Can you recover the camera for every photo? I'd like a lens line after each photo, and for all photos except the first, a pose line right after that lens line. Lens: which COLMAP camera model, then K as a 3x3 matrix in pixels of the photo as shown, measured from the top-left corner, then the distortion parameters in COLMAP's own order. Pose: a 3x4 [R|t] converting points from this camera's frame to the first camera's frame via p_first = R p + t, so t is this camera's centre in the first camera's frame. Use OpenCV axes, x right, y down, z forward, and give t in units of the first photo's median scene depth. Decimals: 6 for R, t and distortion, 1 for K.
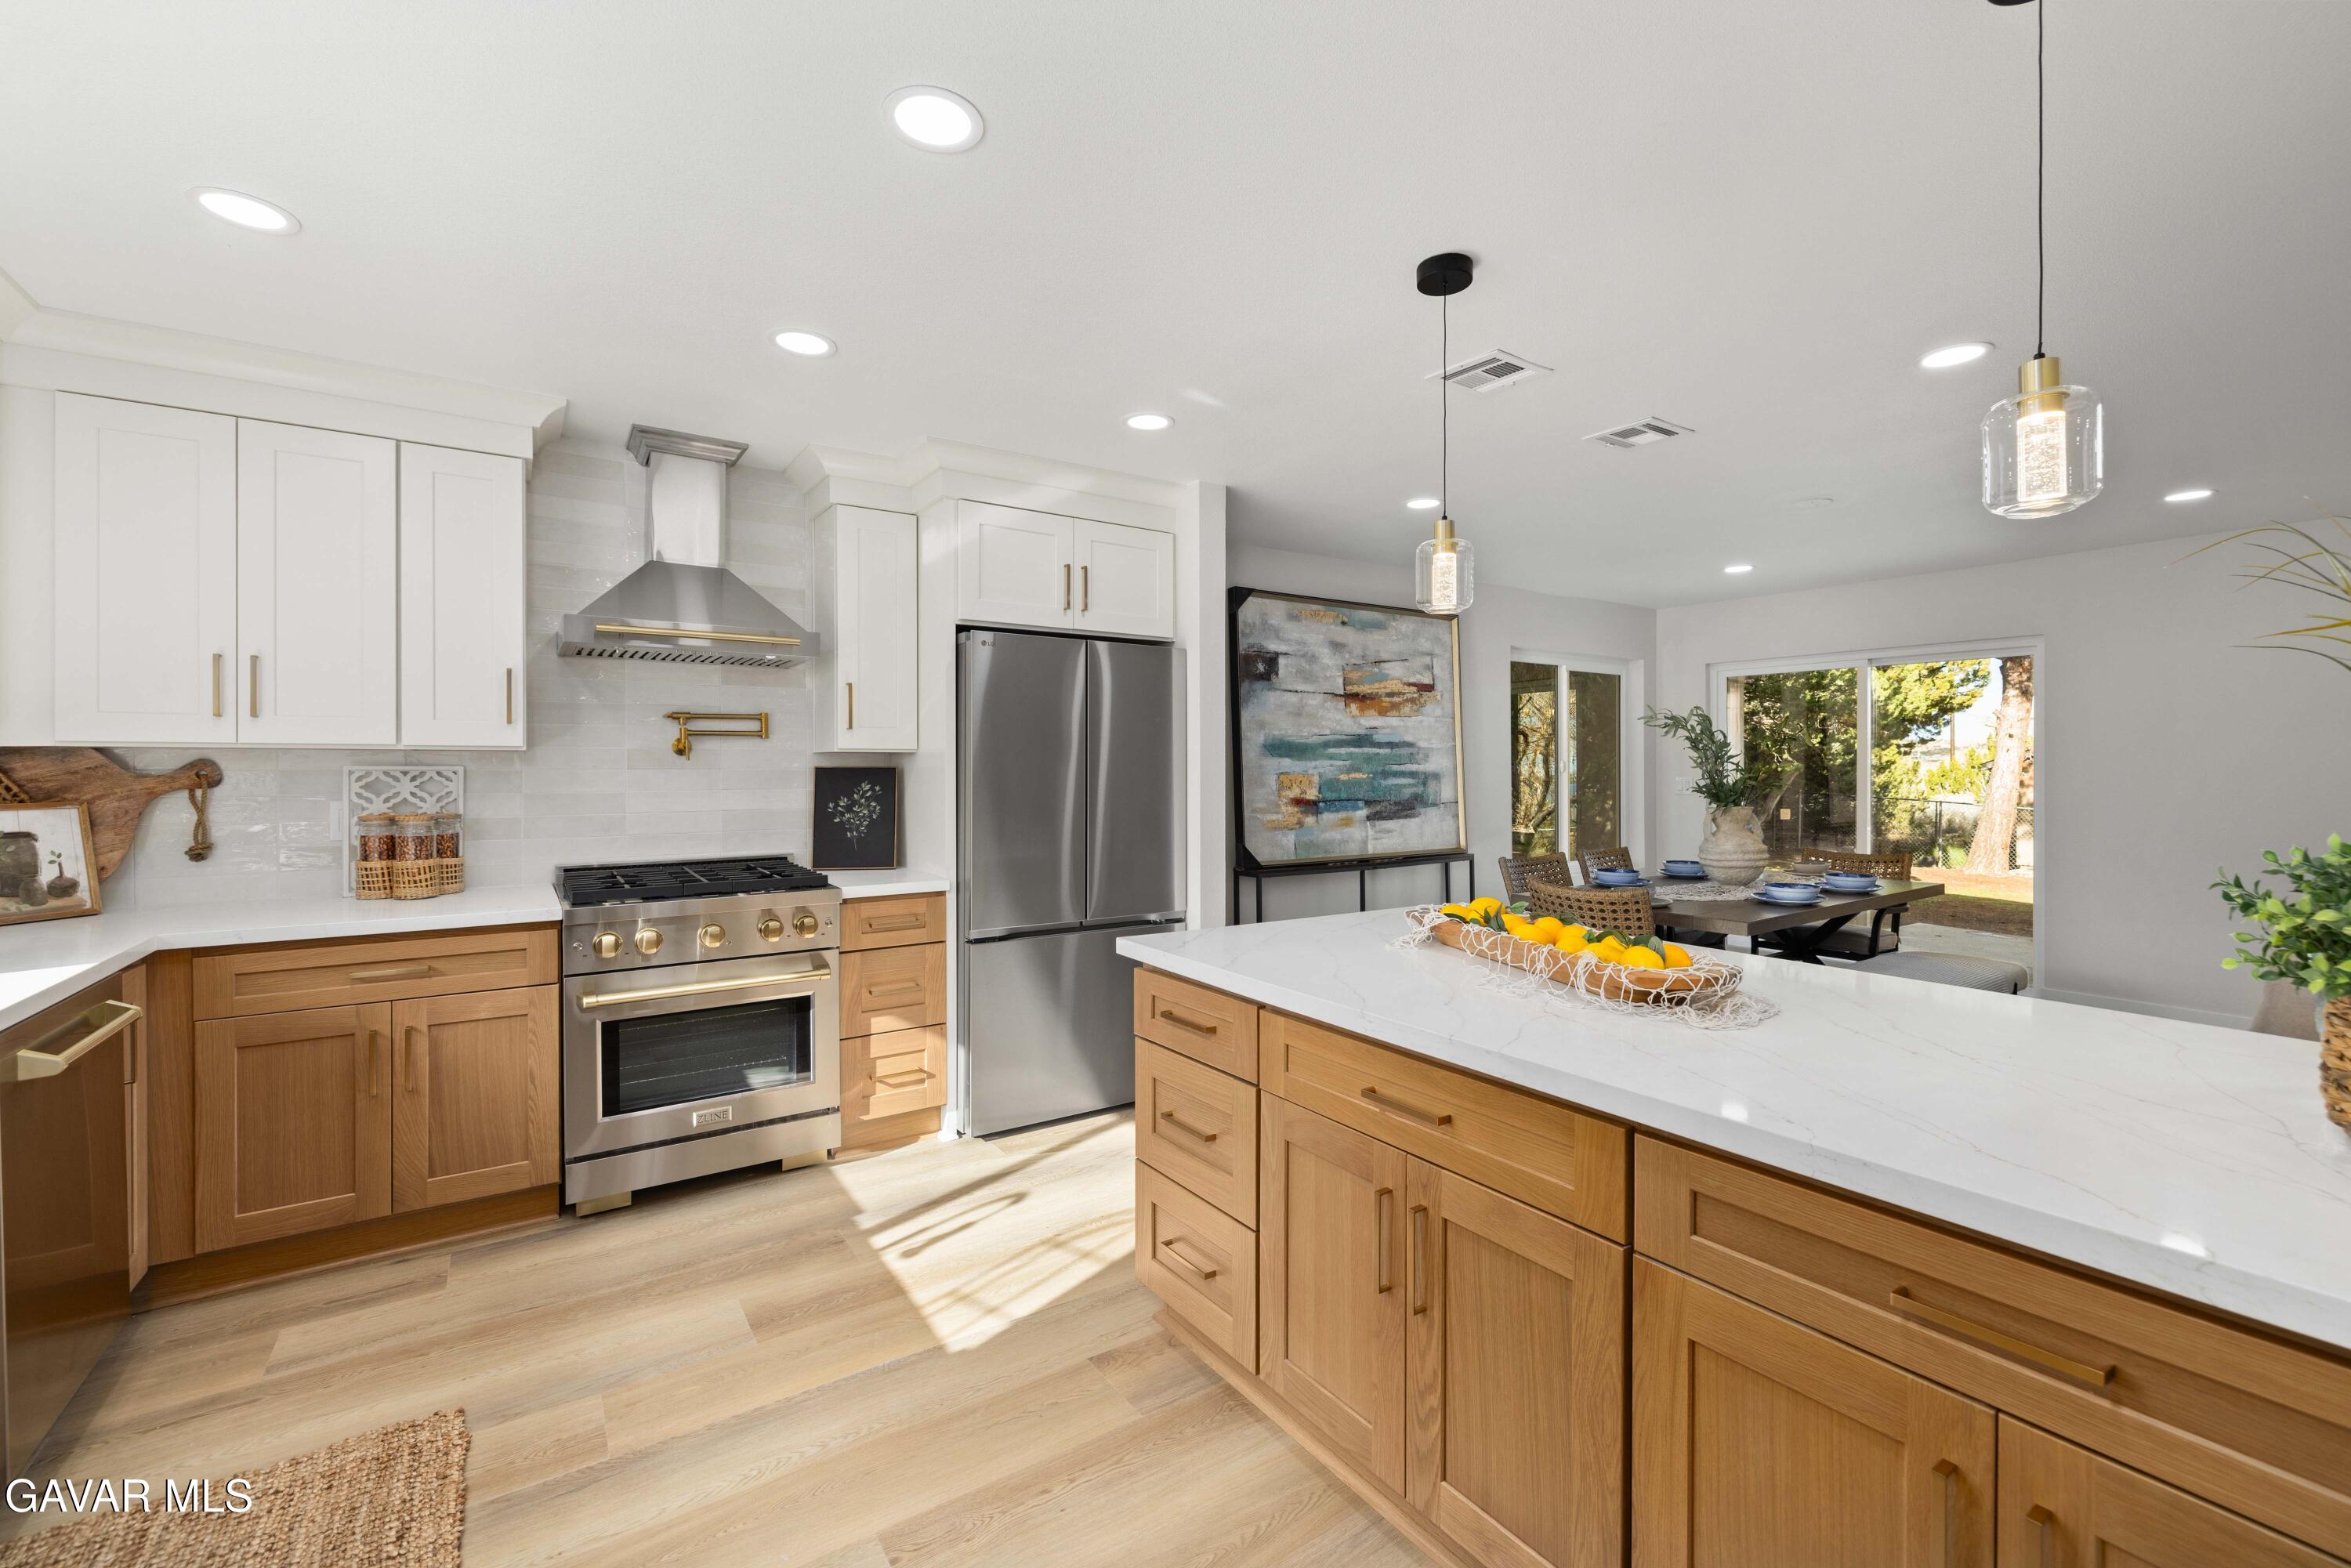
lens RADIAL K [[975.7, 0, 1174.3], [0, 975.7, 775.9], [0, 0, 1]] dist [-0.000350, 0.000665]
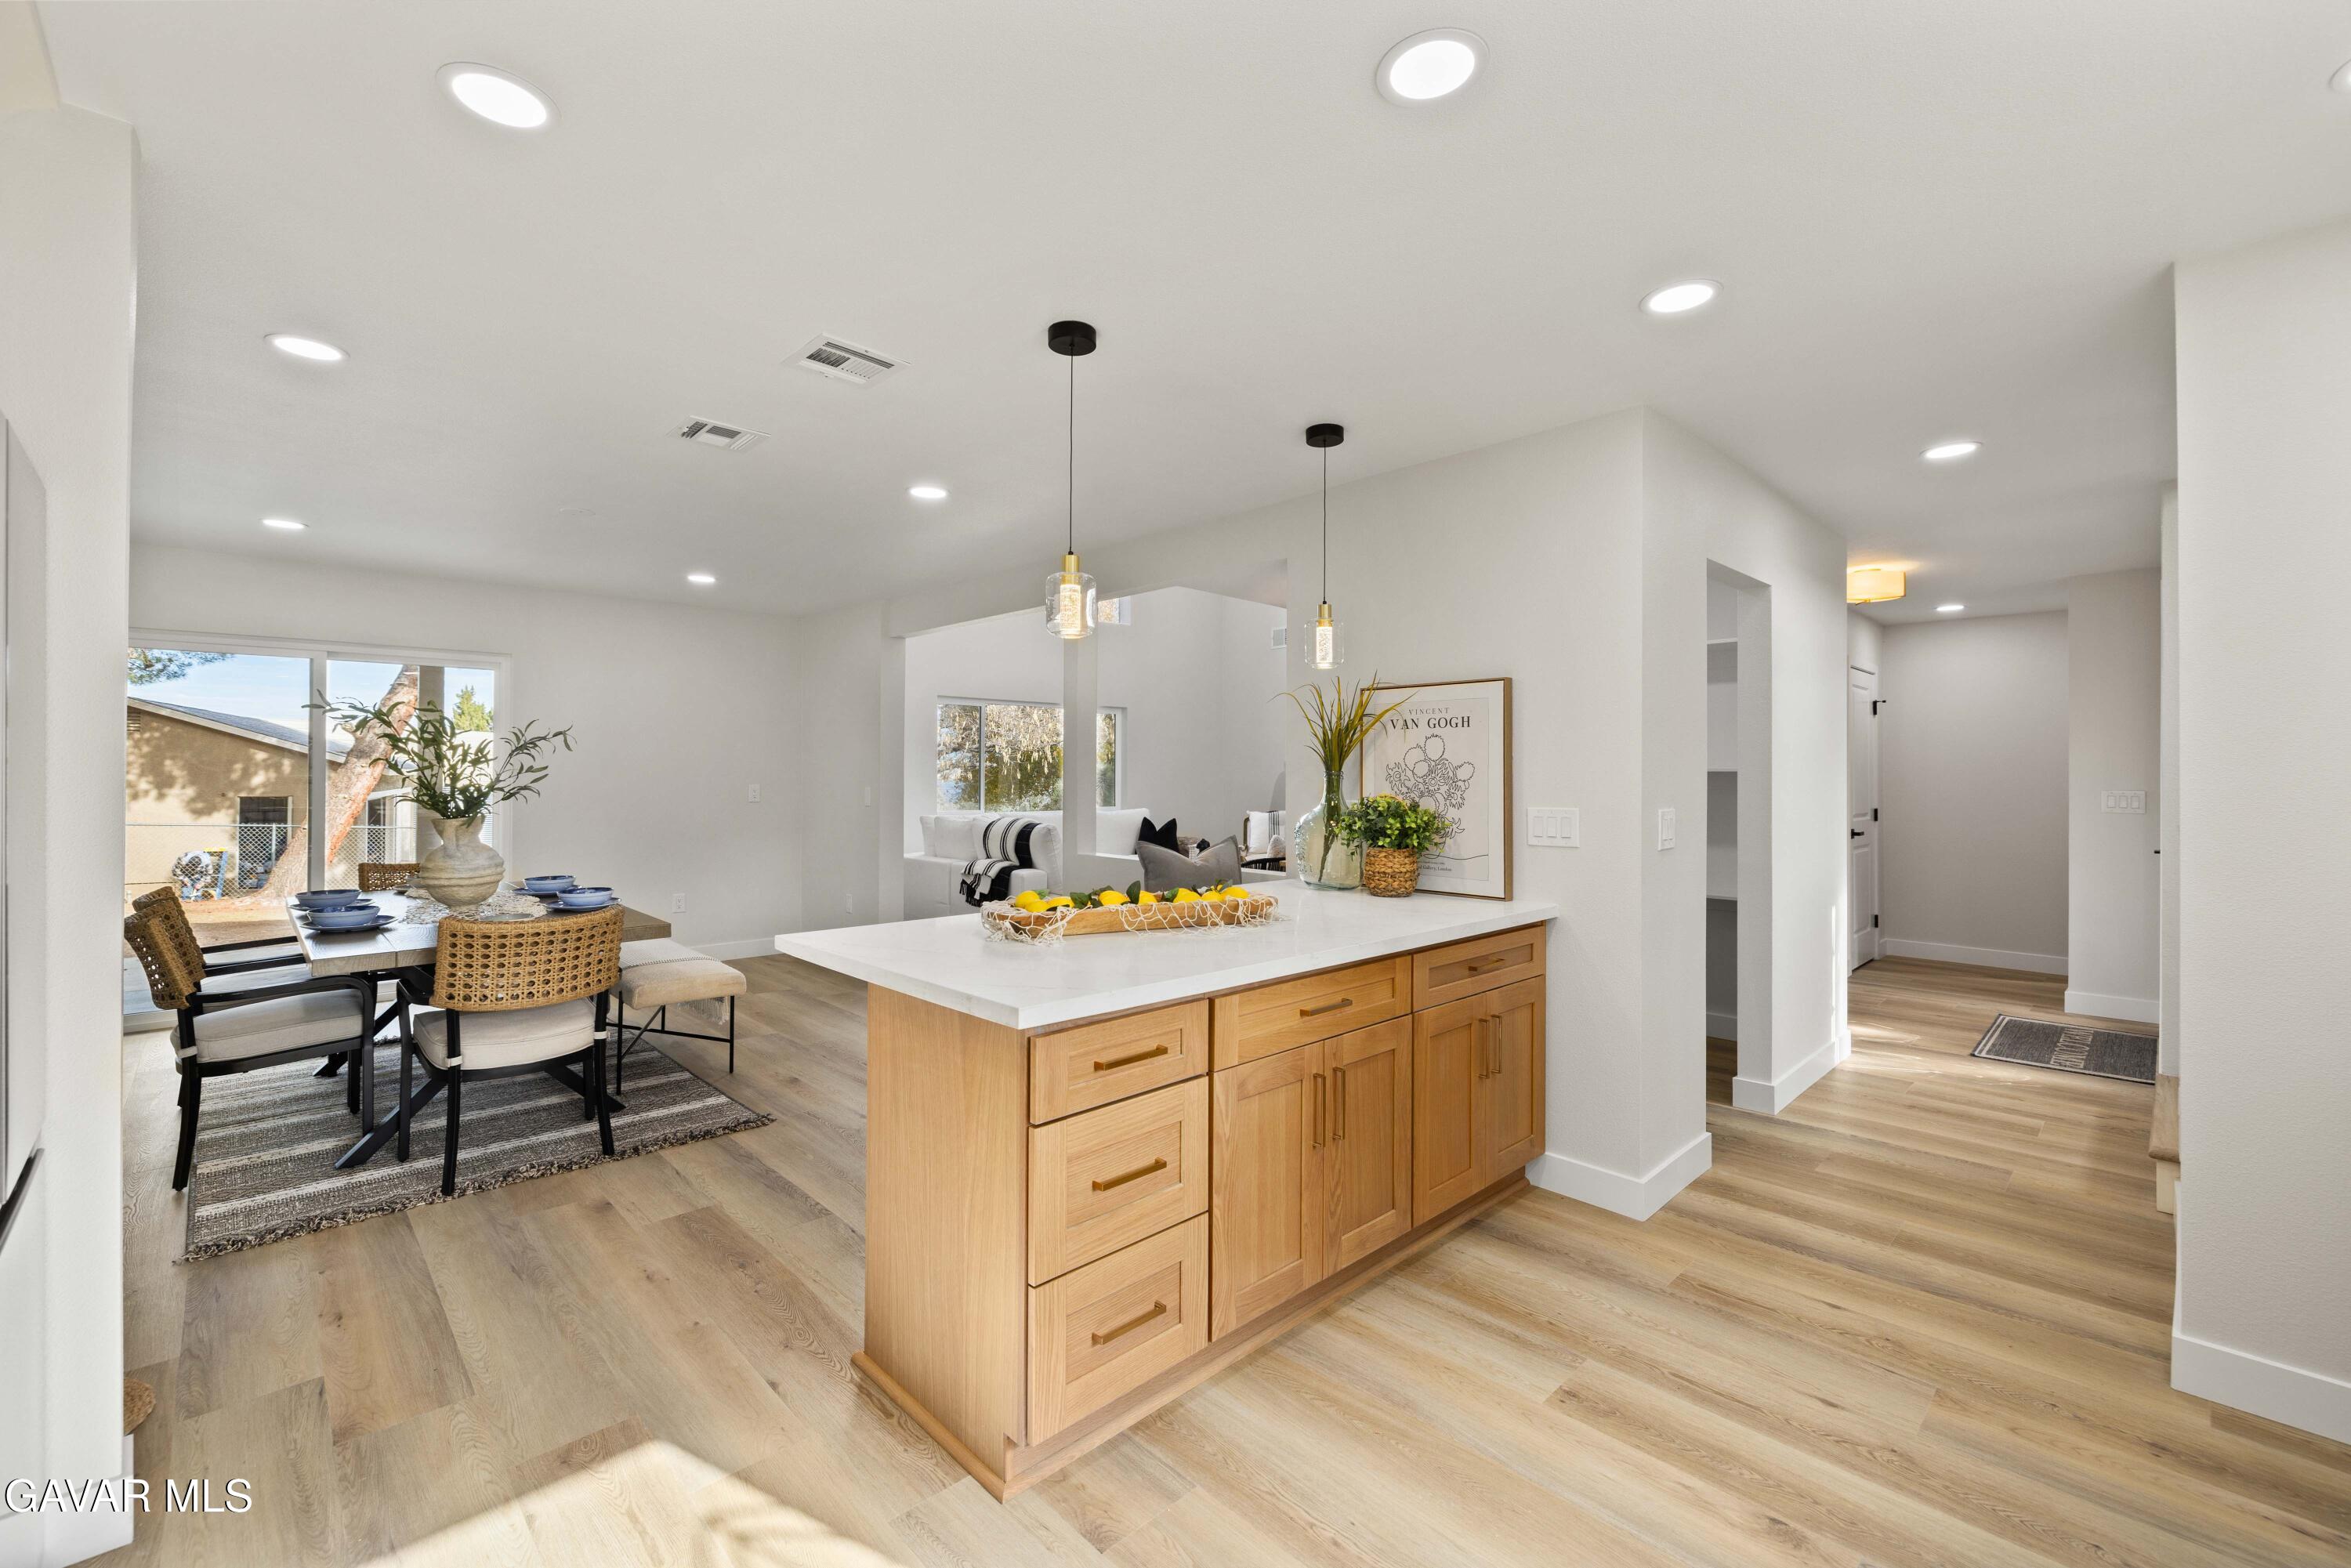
lens RADIAL K [[975.7, 0, 1166.6], [0, 975.7, 776.0], [0, 0, 1]] dist [-0.000350, 0.000665]
pose [[-0.177774, 0.001648, 0.984070, -0.534210], [0.003609, 0.999993, -0.001023, -0.004385], [-0.984065, 0.003370, -0.177779, 0.685689]]
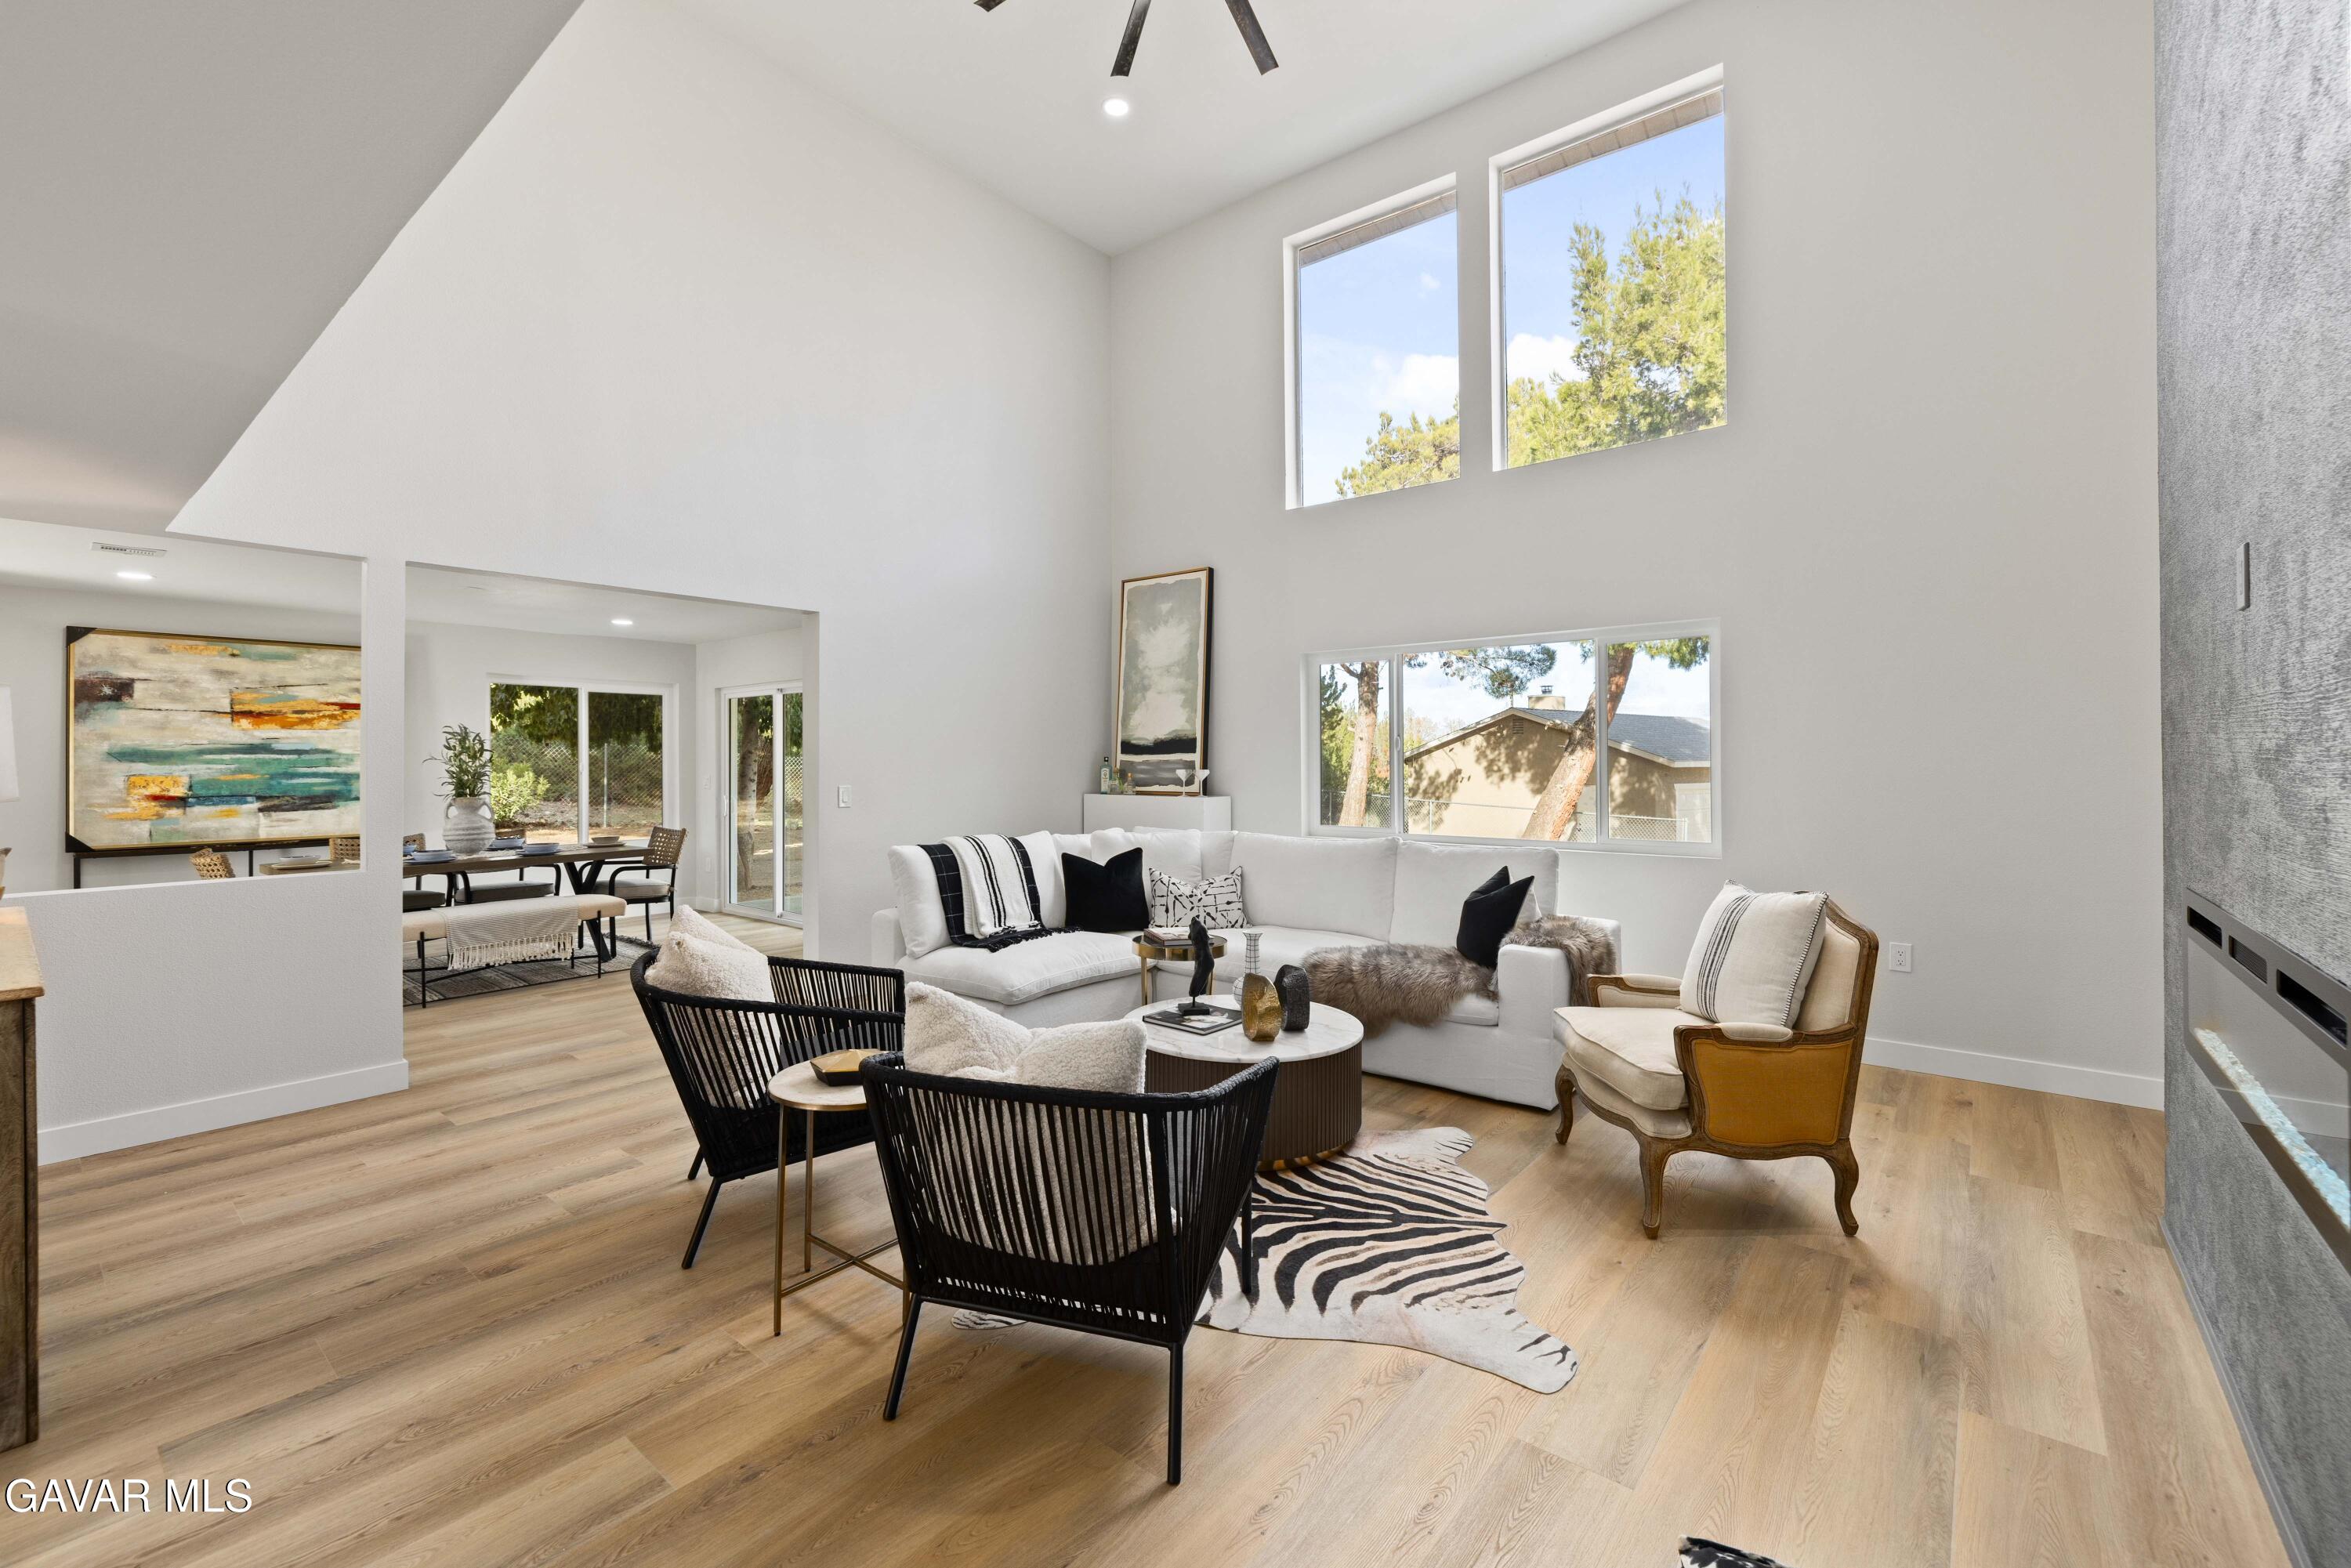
lens RADIAL K [[975.7, 0, 1173.4], [0, 975.7, 769.8], [0, 0, 1]] dist [-0.000350, 0.000665]
pose [[0.956171, -0.010045, 0.292637, 1.109969], [0.012754, 0.999892, -0.007351, 0.017956], [-0.292531, 0.010761, 0.956195, -0.640151]]
